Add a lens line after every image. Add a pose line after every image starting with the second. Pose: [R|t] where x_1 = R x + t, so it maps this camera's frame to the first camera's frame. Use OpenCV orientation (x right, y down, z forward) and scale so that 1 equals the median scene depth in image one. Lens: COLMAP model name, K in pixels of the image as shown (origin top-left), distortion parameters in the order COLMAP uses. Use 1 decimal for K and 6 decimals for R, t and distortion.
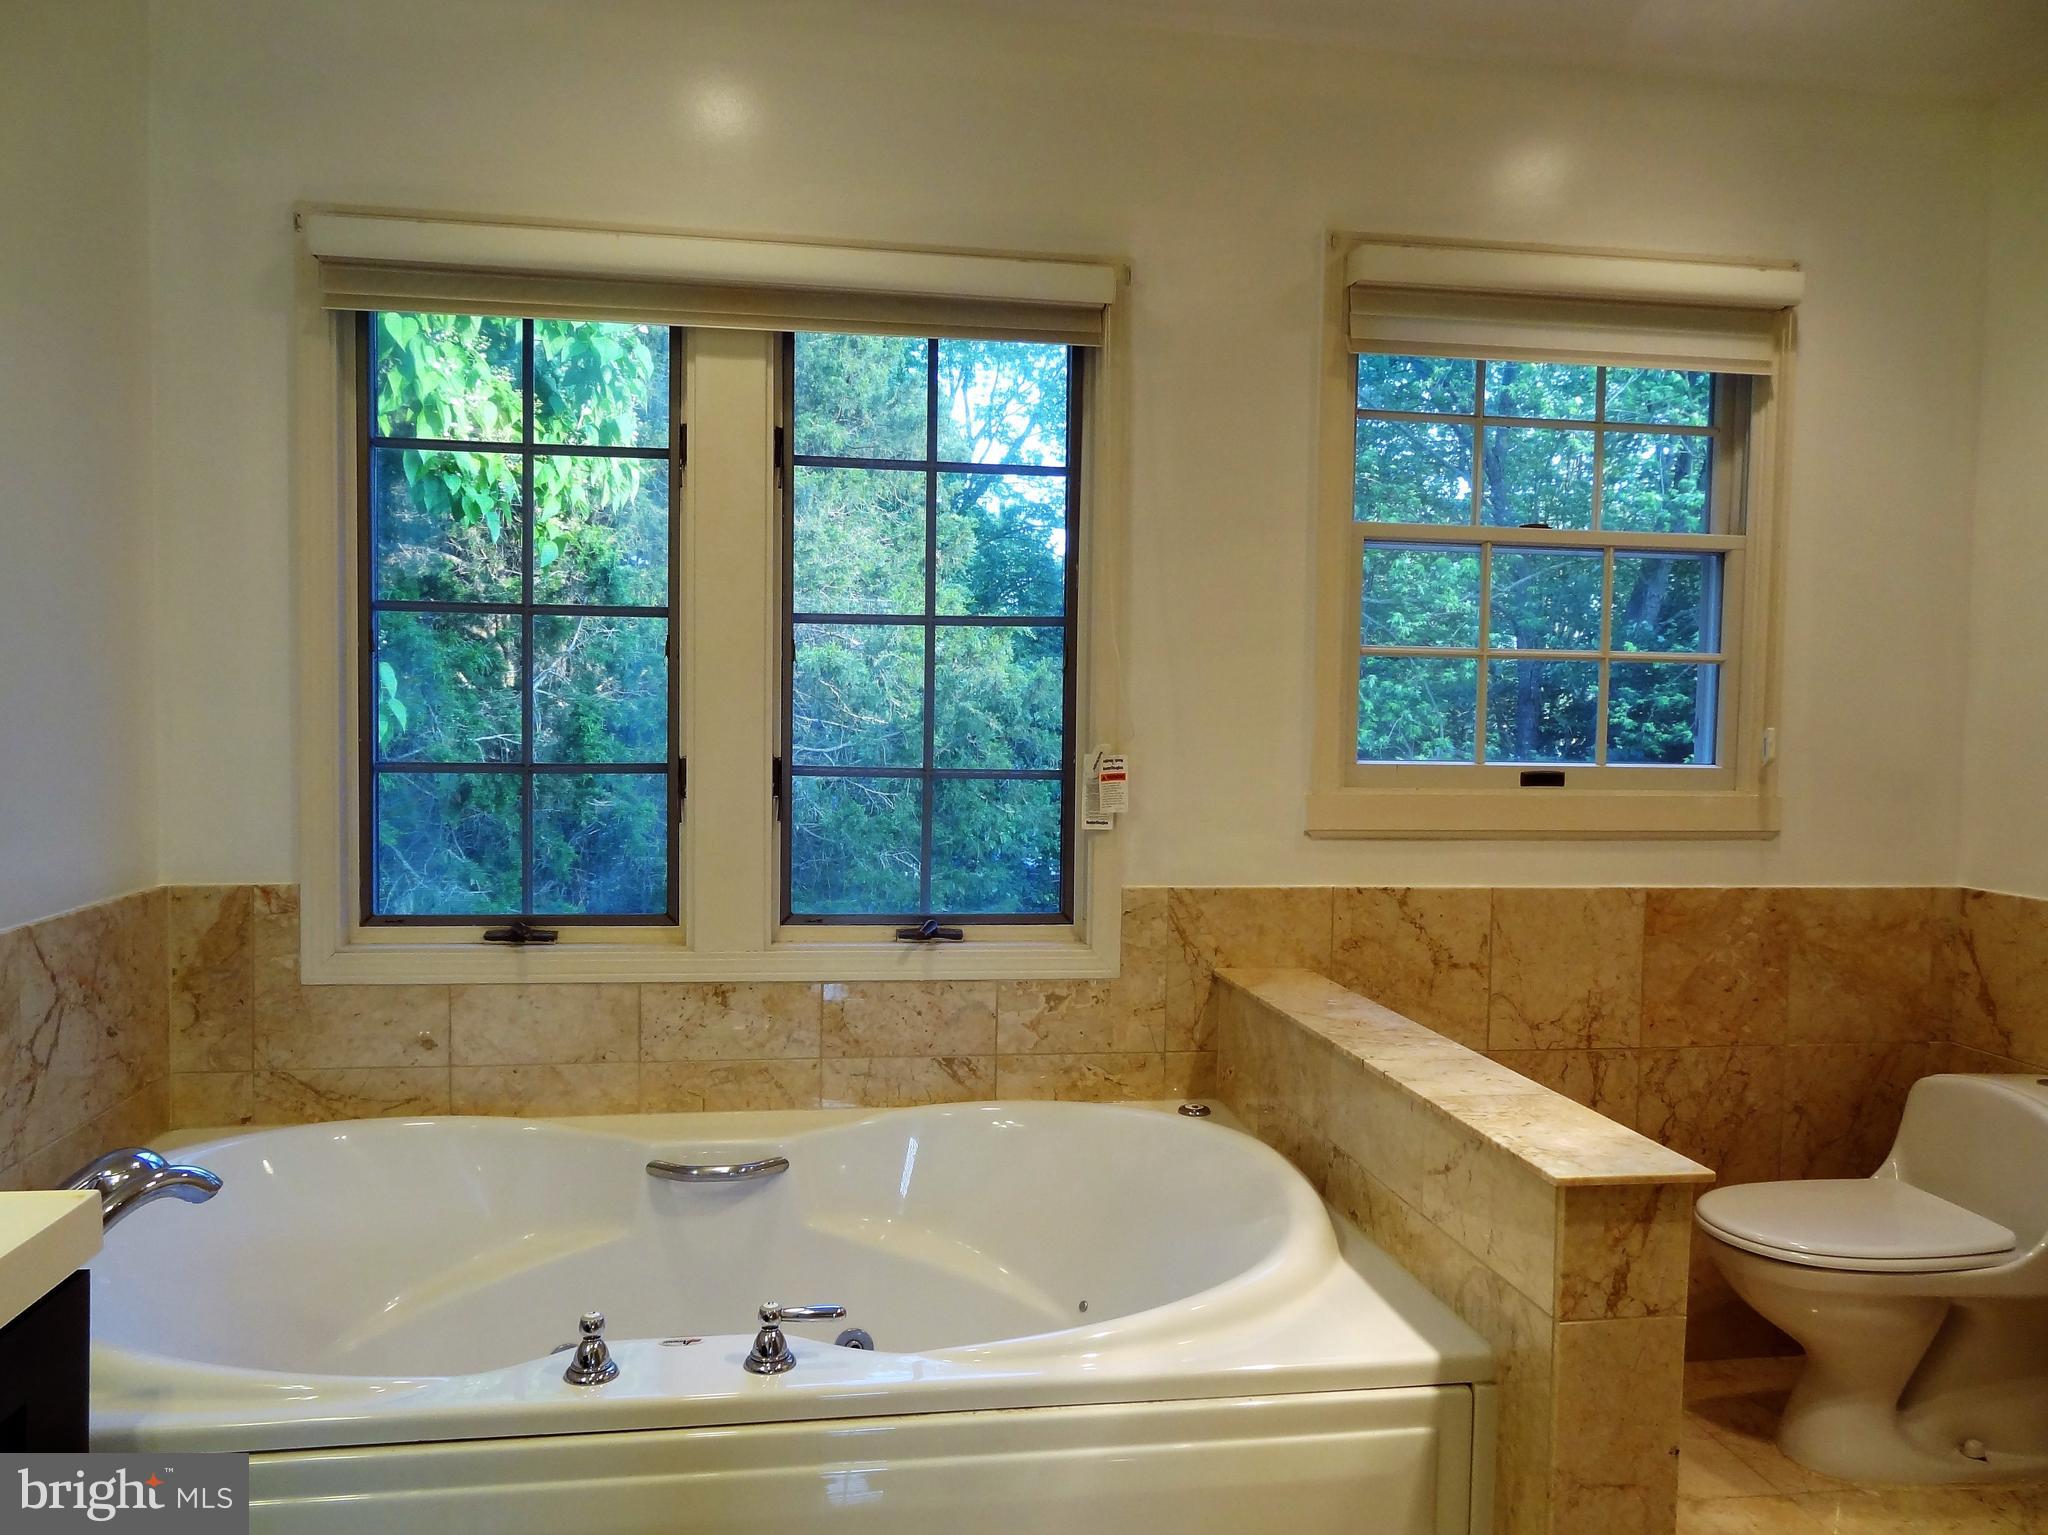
lens RADIAL K [[1419.6, 0, 1024.0], [0, 1419.6, 767.5], [0, 0, 1]] dist [-0.002865, 0.004320]
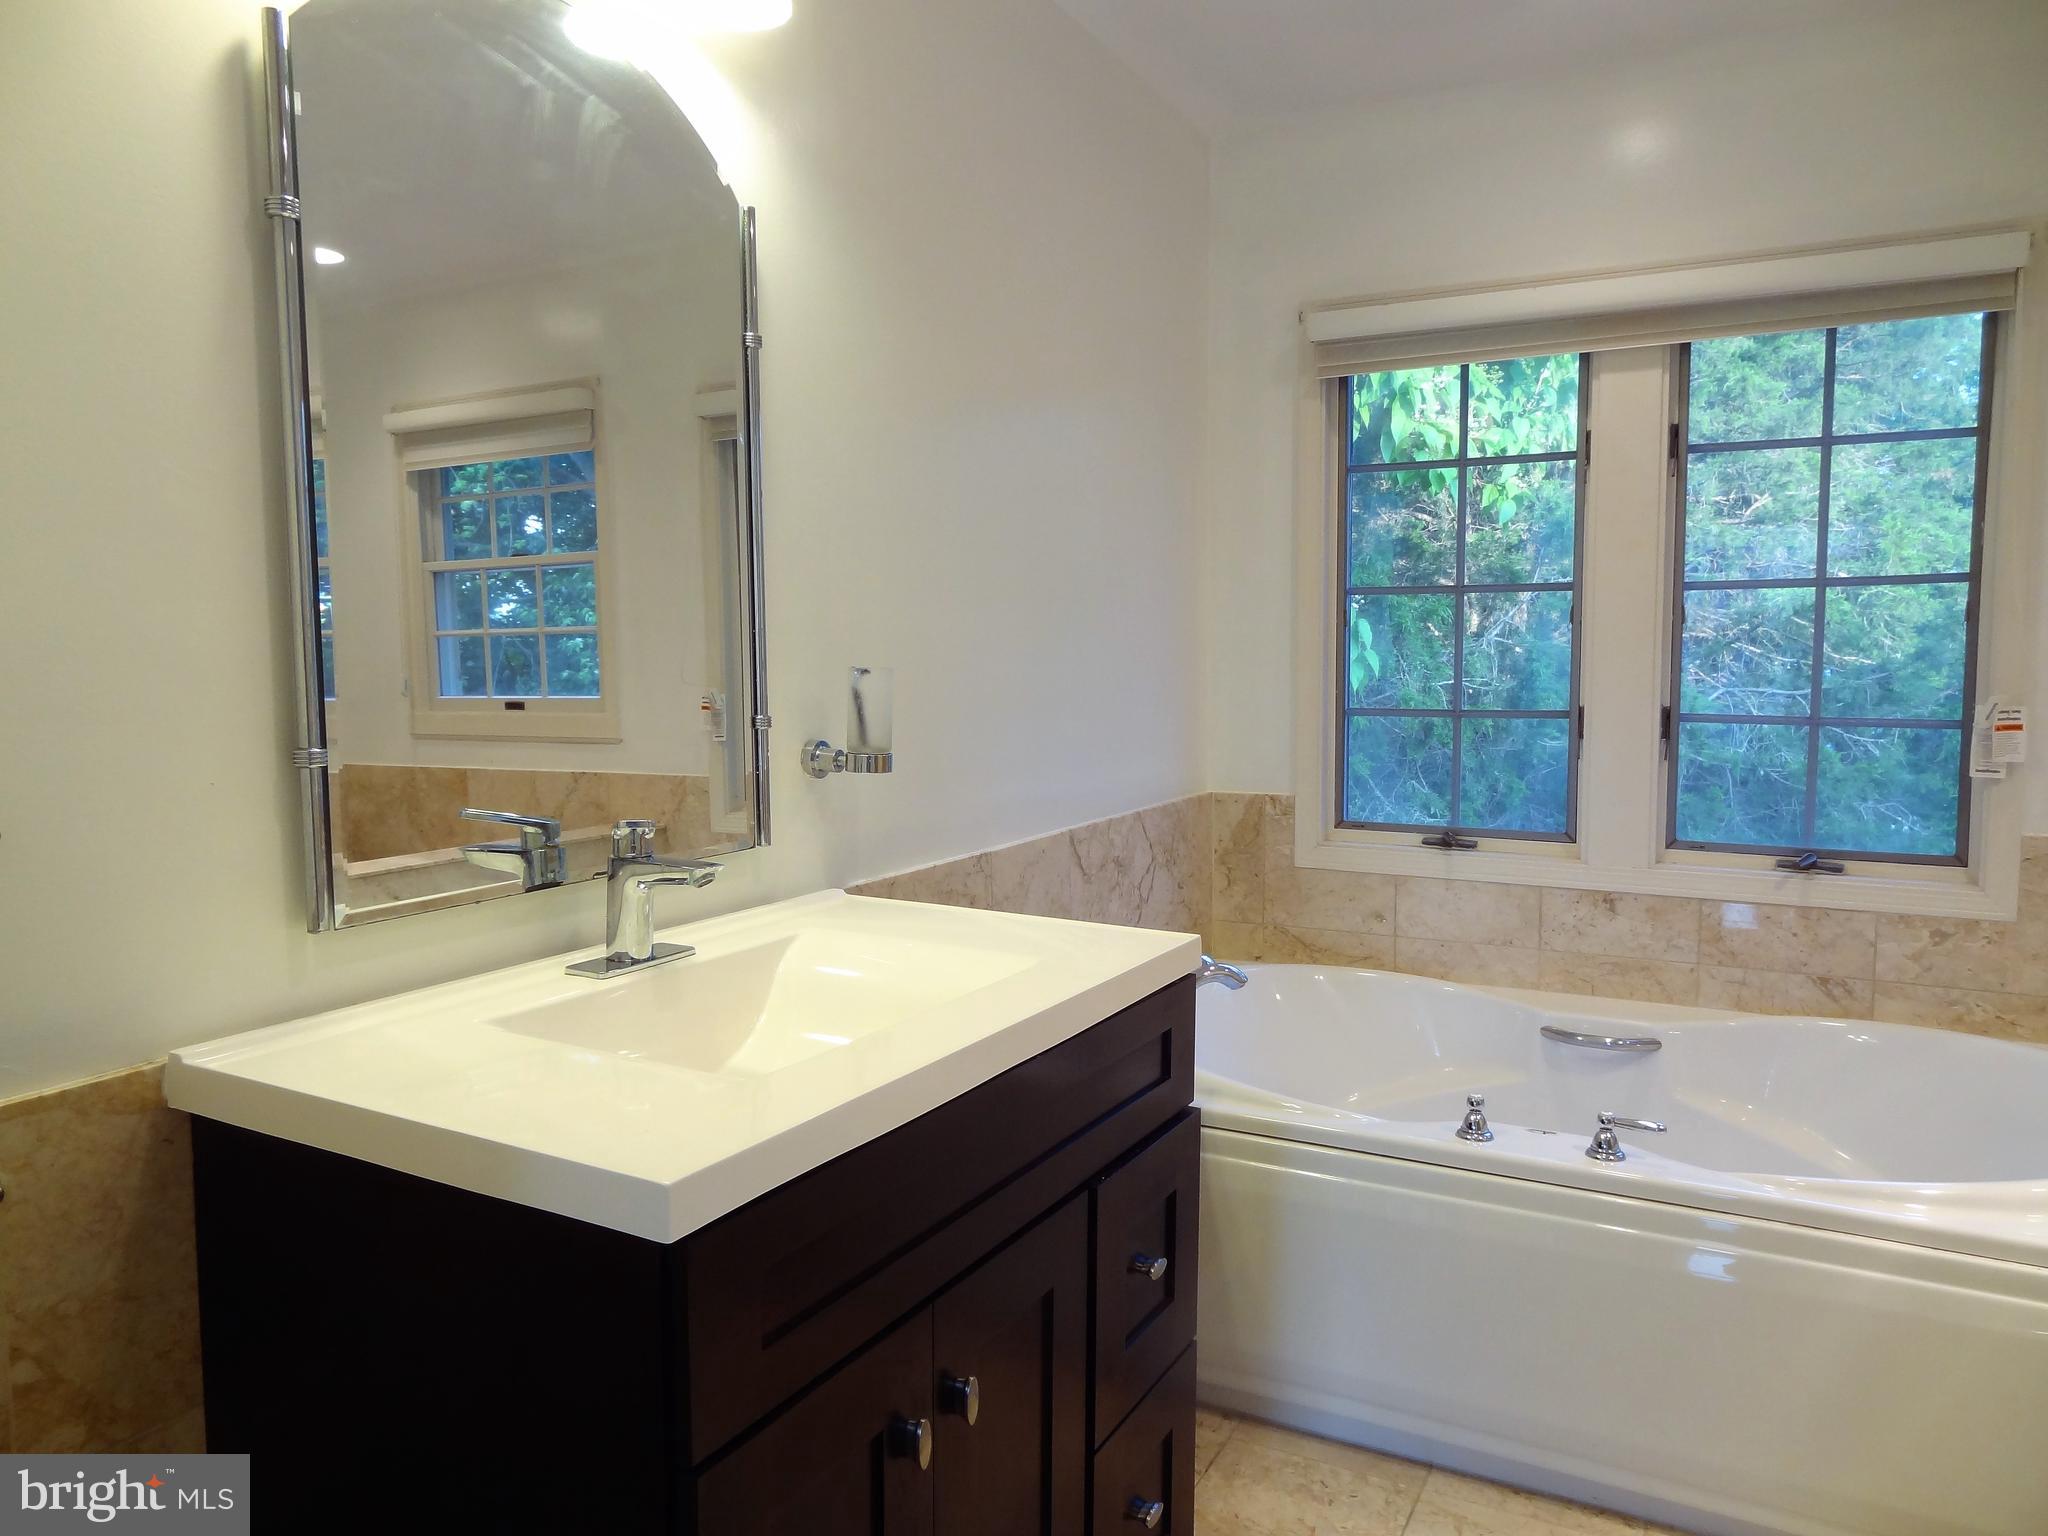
lens RADIAL K [[1419.4, 0, 1021.3], [0, 1419.4, 761.5], [0, 0, 1]] dist [0.023755, 0.004881]
pose [[0.789097, 0.030686, -0.613502, 0.133884], [-0.006956, 0.999134, 0.041027, -0.006366], [0.614230, -0.028107, 0.788627, -0.266934]]
